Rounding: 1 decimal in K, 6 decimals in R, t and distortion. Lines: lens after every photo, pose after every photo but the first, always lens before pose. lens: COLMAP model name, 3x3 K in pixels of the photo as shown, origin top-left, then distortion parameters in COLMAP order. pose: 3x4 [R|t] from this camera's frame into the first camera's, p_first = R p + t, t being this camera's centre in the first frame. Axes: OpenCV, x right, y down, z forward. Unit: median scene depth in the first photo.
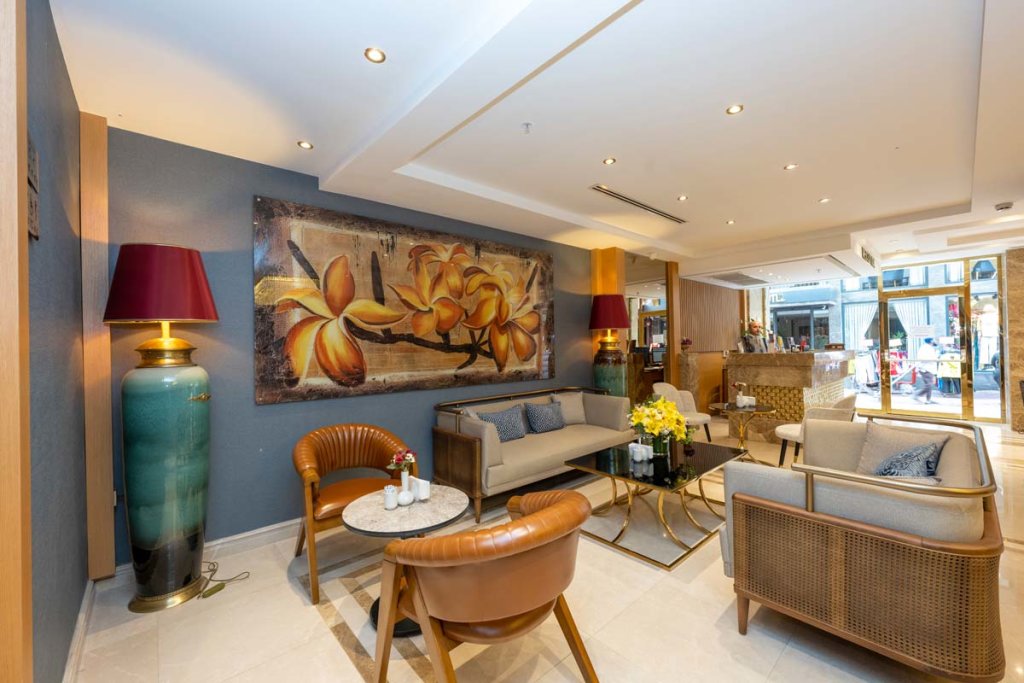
lens RADIAL K [[404.5, 0, 510.0], [0, 404.5, 338.5], [0, 0, 1]] dist [-0.000355, -0.000082]
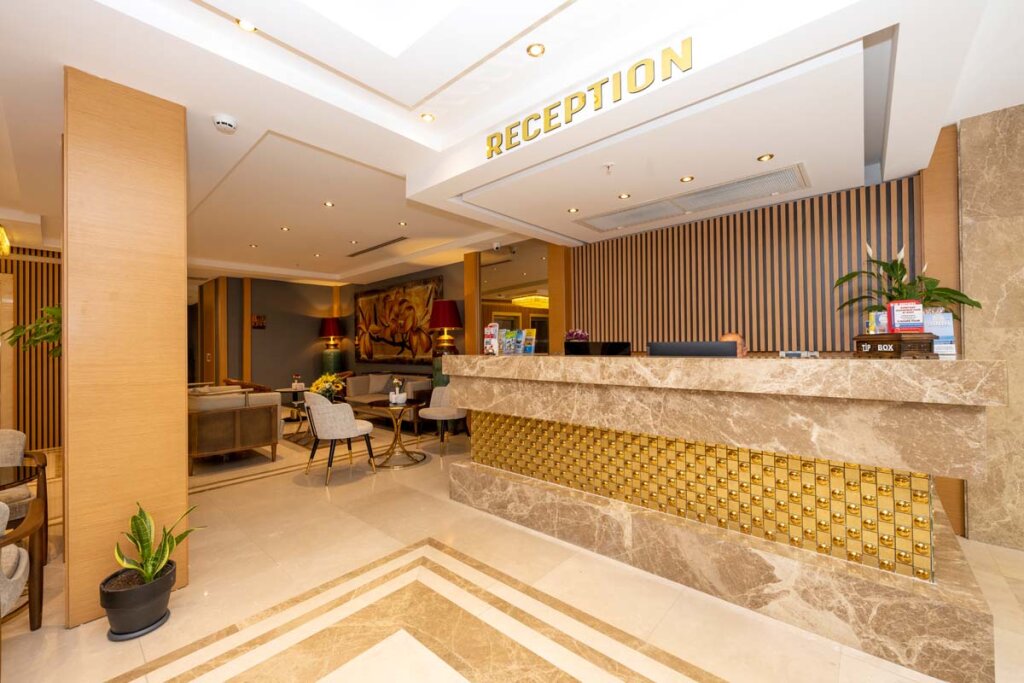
lens RADIAL K [[404.5, 0, 510.0], [0, 404.5, 338.5], [0, 0, 1]] dist [-0.000355, -0.000082]
pose [[0.116294, -0.000830, -0.993215, 1.794502], [0.033895, 0.999421, 0.003133, 0.009459], [0.992636, -0.034029, 0.116254, 1.280148]]
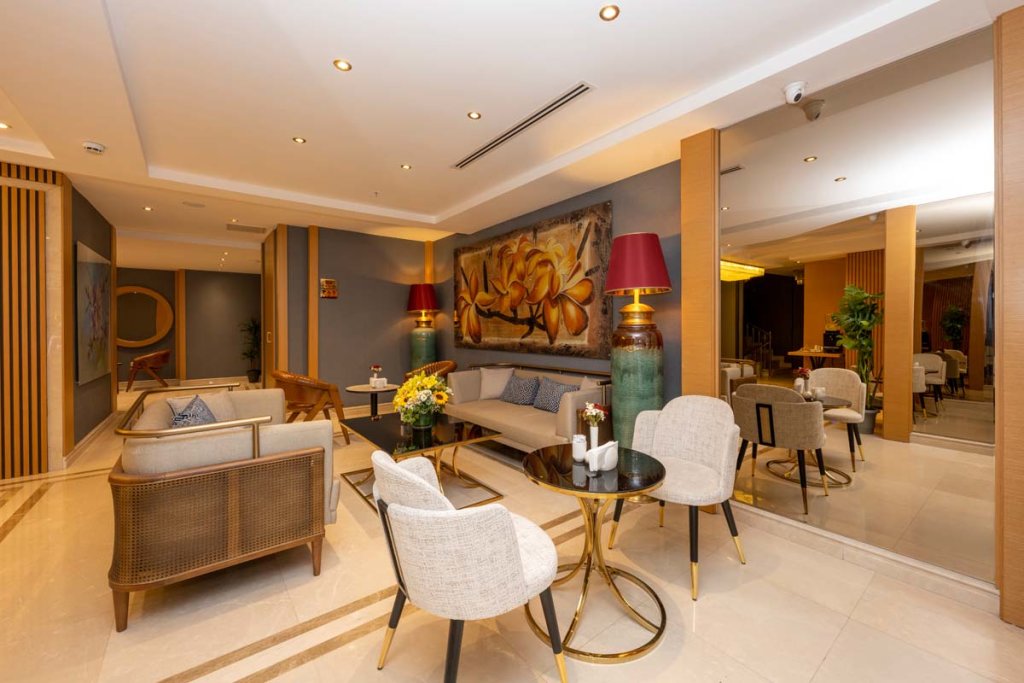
lens RADIAL K [[405.3, 0, 525.9], [0, 405.3, 327.4], [0, 0, 1]] dist [-0.002870, 0.000169]
pose [[-0.040505, 0.019940, -0.998980, 1.072323], [0.026401, 0.999473, 0.018880, 0.019609], [0.998831, -0.025609, -0.041010, 1.039825]]
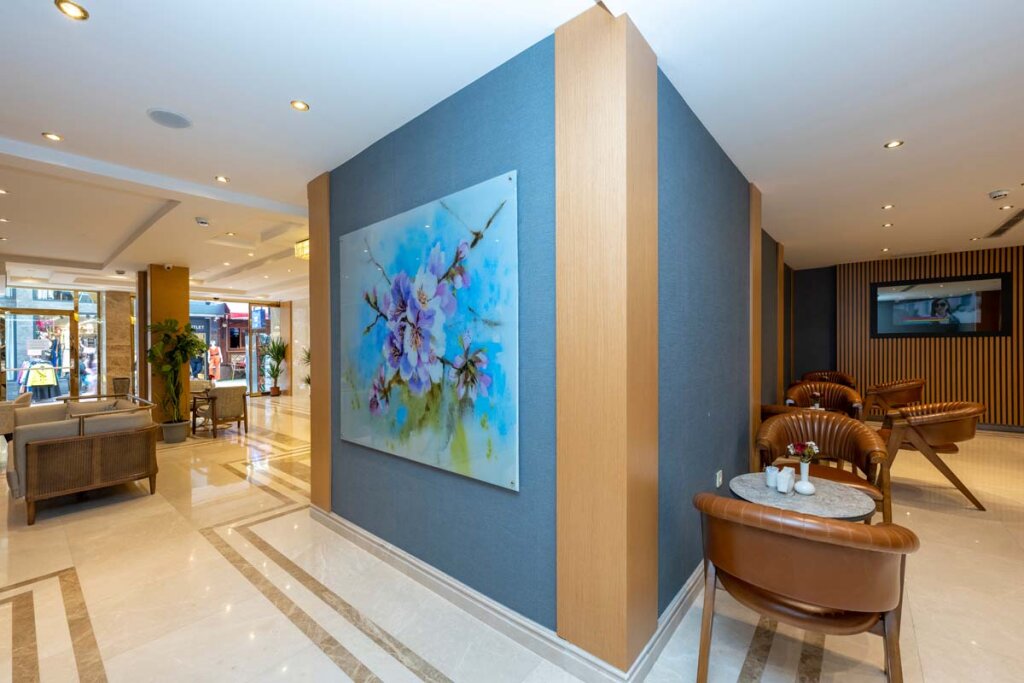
lens RADIAL K [[404.5, 0, 510.0], [0, 404.5, 338.5], [0, 0, 1]] dist [-0.000355, -0.000082]
pose [[-0.159118, 0.032595, 0.986721, -0.685182], [-0.003195, 0.999433, -0.033531, 0.000955], [-0.987254, -0.008487, -0.158924, -0.334879]]
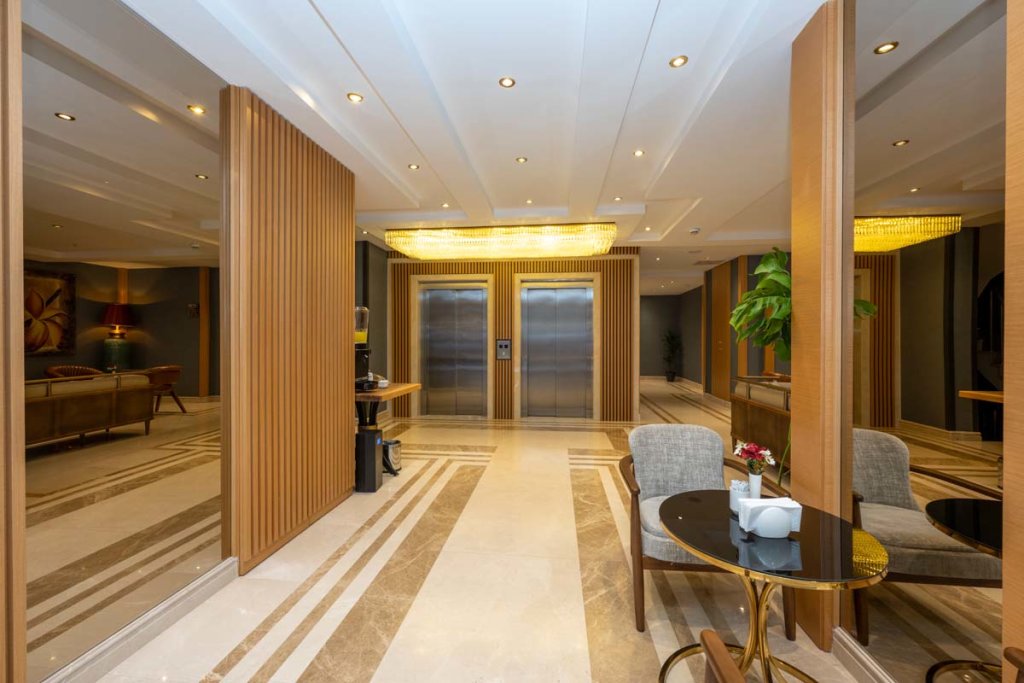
lens RADIAL K [[404.5, 0, 510.0], [0, 404.5, 338.5], [0, 0, 1]] dist [-0.000355, -0.000082]
pose [[-0.744439, 0.019272, -0.667412, 1.610684], [0.029315, 0.999563, -0.003835, 0.004977], [0.667047, -0.022420, -0.744678, 0.772936]]
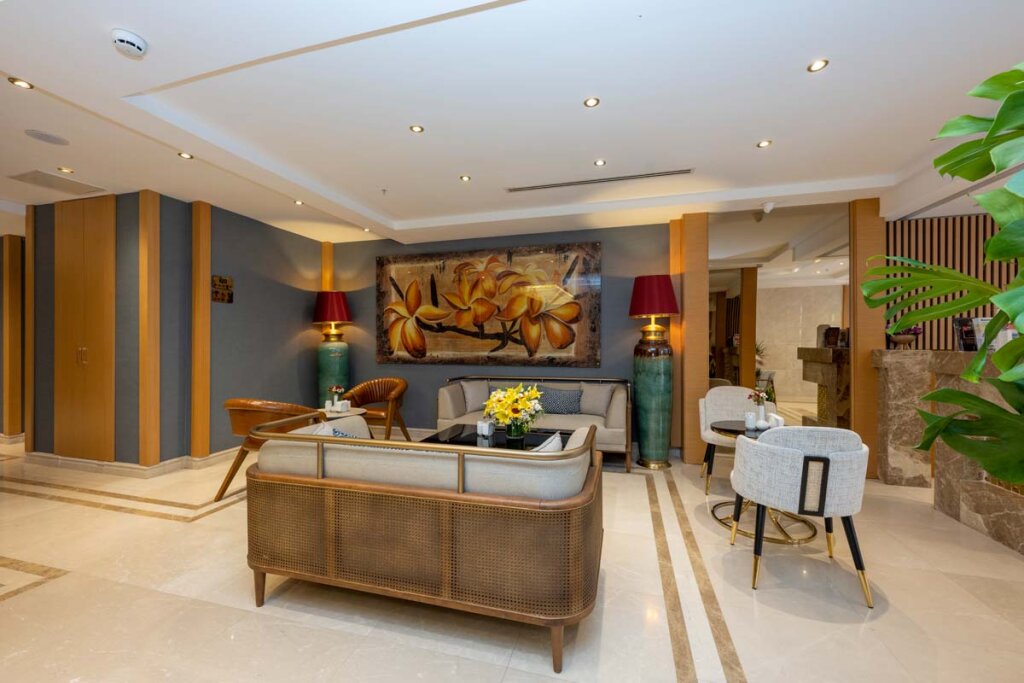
lens RADIAL K [[399.3, 0, 505.4], [0, 399.3, 339.9], [0, 0, 1]] dist [0.002294, 0.000105]
pose [[0.541965, 0.016170, -0.840245, 0.961158], [0.008210, 0.999665, 0.024534, 0.005254], [0.840361, -0.020195, 0.541651, 0.333785]]
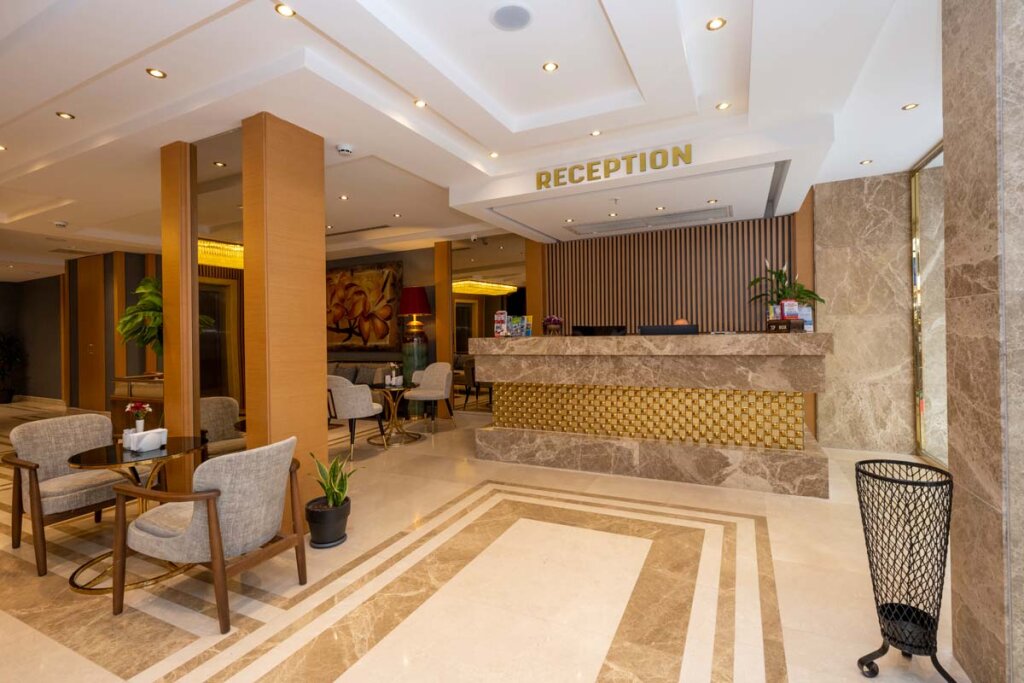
lens RADIAL K [[469.0, 0, 518.3], [0, 469.0, 328.3], [0, 0, 1]] dist [-0.002953, 0.000881]
pose [[0.384078, 0.005915, -0.923282, 2.056733], [0.036979, 0.999079, 0.021783, -0.002533], [0.922560, -0.042509, 0.383506, 0.902547]]
